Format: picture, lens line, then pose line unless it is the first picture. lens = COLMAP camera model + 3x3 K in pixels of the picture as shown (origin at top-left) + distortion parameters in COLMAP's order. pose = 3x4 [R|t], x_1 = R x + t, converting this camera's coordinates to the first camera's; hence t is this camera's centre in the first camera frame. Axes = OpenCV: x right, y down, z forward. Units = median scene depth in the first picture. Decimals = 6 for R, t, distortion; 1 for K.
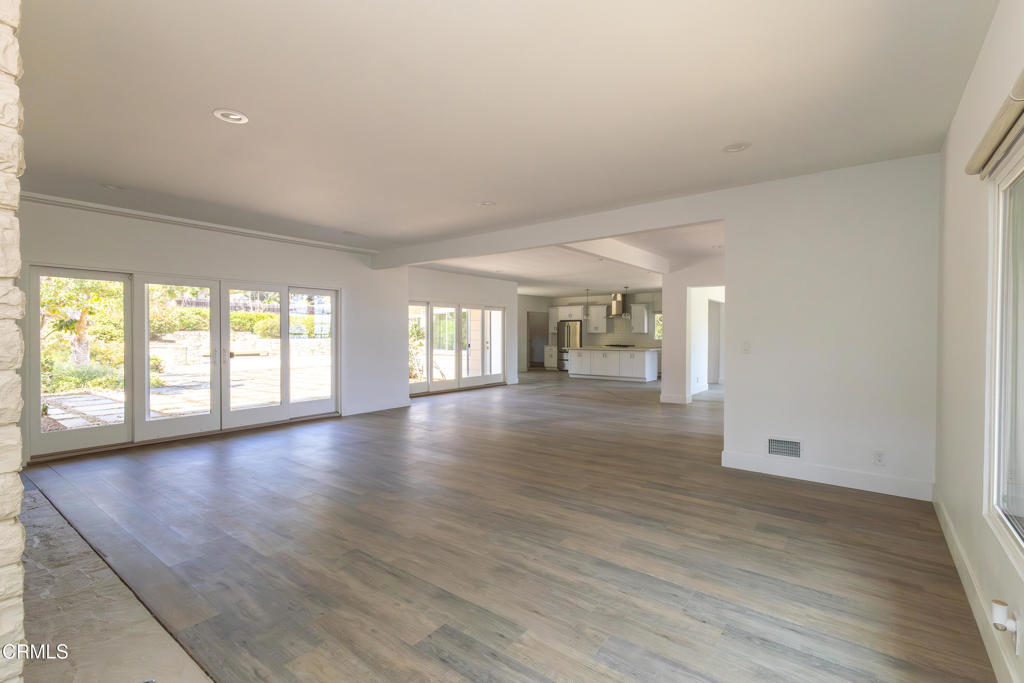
lens RADIAL K [[467.2, 0, 512.0], [0, 467.2, 341.5], [0, 0, 1]] dist [-0.000054, 0.000221]
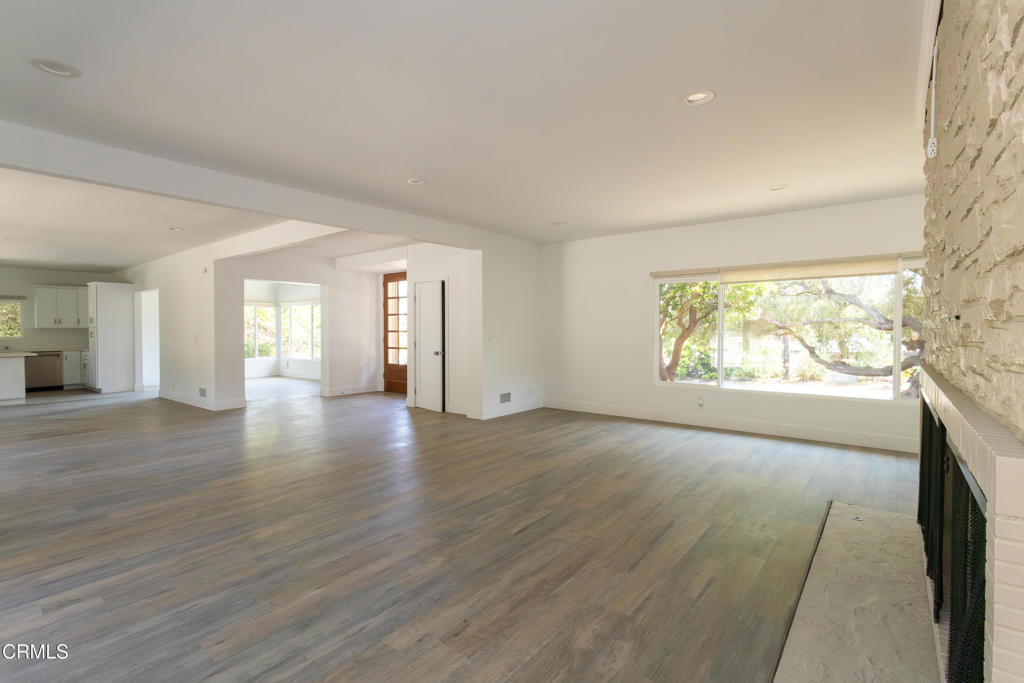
lens RADIAL K [[475.3, 0, 512.0], [0, 475.3, 341.5], [0, 0, 1]] dist [0.000525, -0.000050]
pose [[0.014845, -0.026529, 0.999538, -1.334654], [0.019247, 0.999470, 0.026242, -0.018803], [-0.999705, 0.018849, 0.015348, 1.158400]]
